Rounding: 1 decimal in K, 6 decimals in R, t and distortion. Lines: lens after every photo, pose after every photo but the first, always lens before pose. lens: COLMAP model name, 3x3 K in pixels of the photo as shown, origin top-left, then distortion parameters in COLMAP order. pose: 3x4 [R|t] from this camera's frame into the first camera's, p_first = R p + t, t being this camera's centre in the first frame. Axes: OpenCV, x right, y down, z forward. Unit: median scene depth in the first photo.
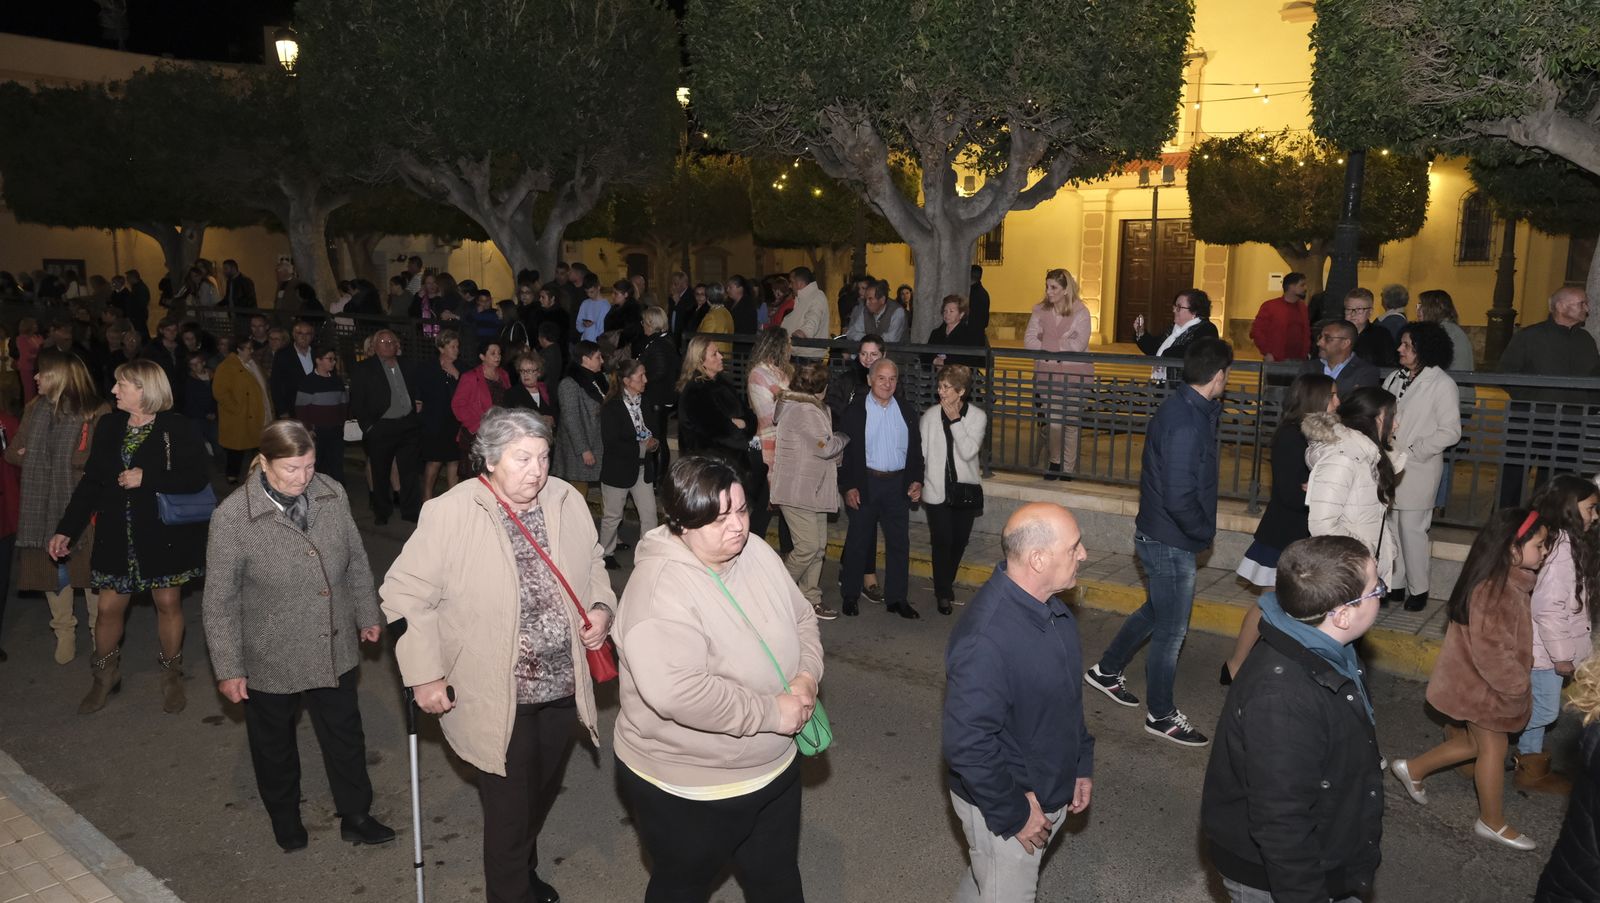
lens RADIAL K [[1094.9, 0, 804.1], [0, 1094.9, 448.4], [0, 0, 1]] dist [-0.020015, 0.011312]
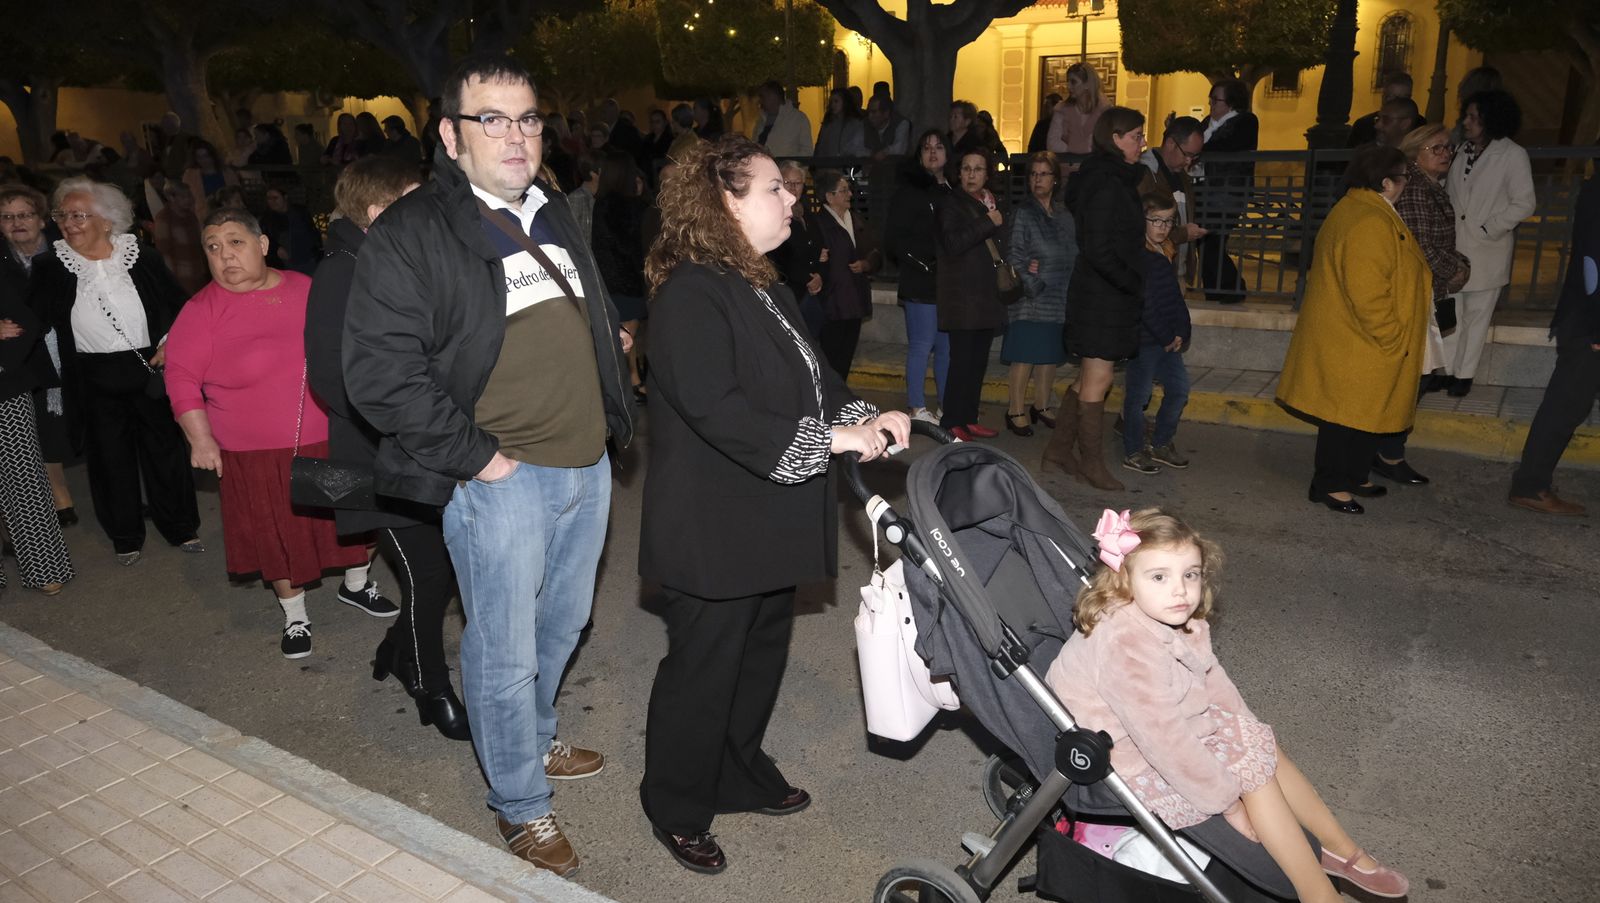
lens RADIAL K [[1085.9, 0, 808.4], [0, 1085.9, 450.0], [0, 0, 1]] dist [-0.035117, 0.022608]
pose [[0.993457, -0.059105, 0.097721, -0.061821], [0.046810, 0.991222, 0.123645, 0.021354], [-0.104171, -0.118262, 0.987503, 0.042992]]
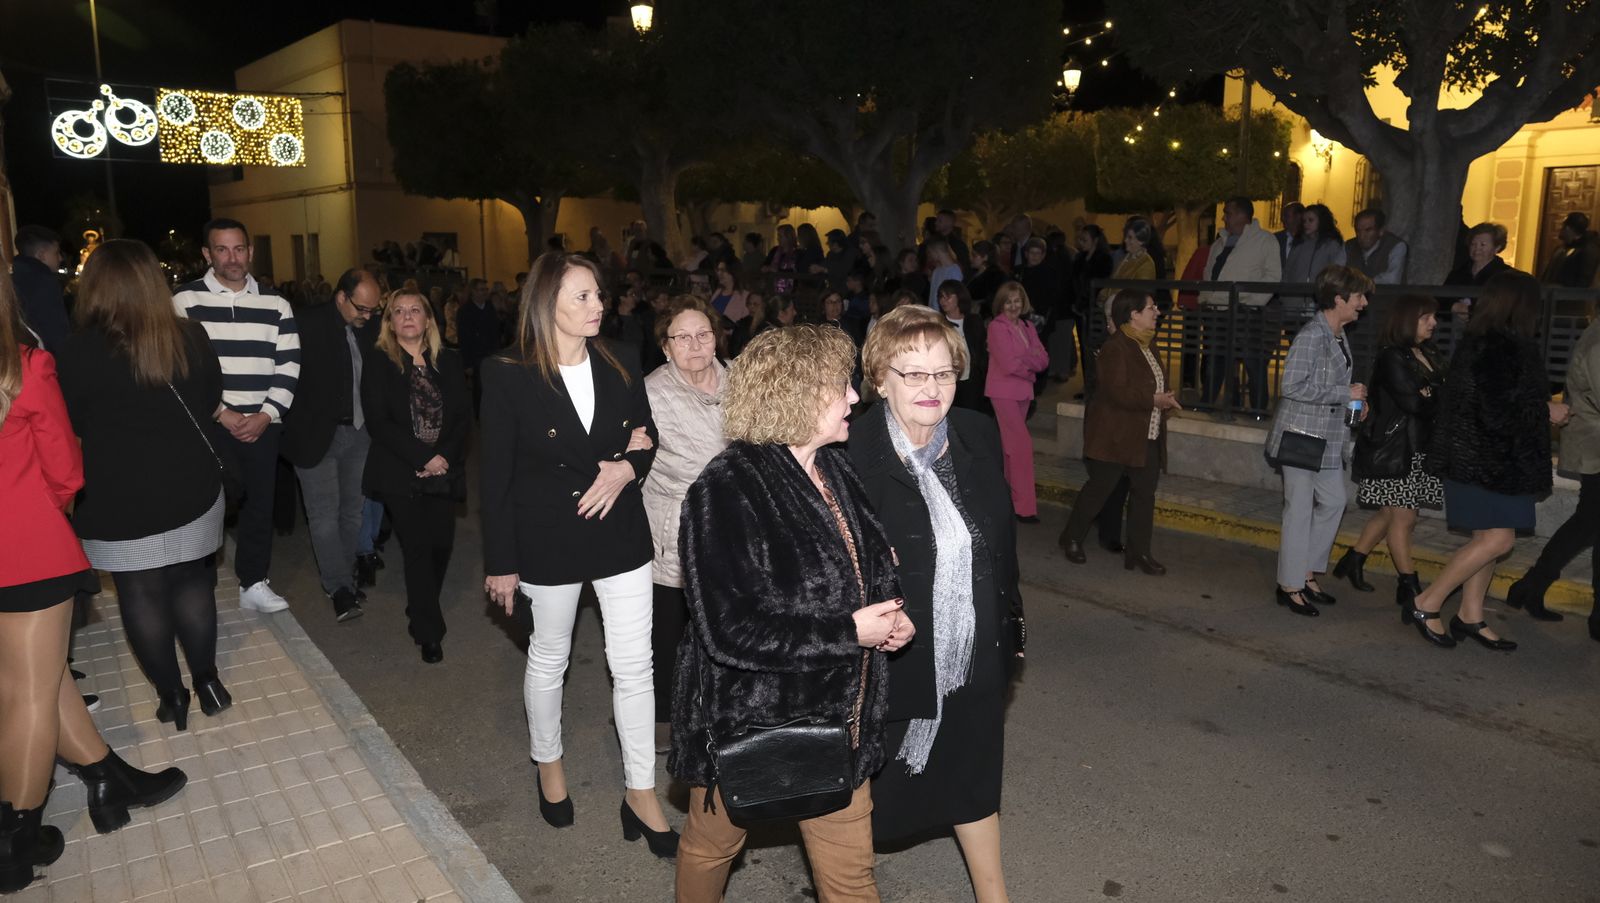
lens RADIAL K [[1085.2, 0, 809.4], [0, 1085.2, 451.9], [0, 0, 1]] dist [-0.034414, 0.018512]
pose [[0.965768, 0.034596, -0.257091, -0.074401], [-0.028677, 0.999231, 0.026739, 0.008547], [0.257818, -0.018451, 0.966017, 0.094101]]
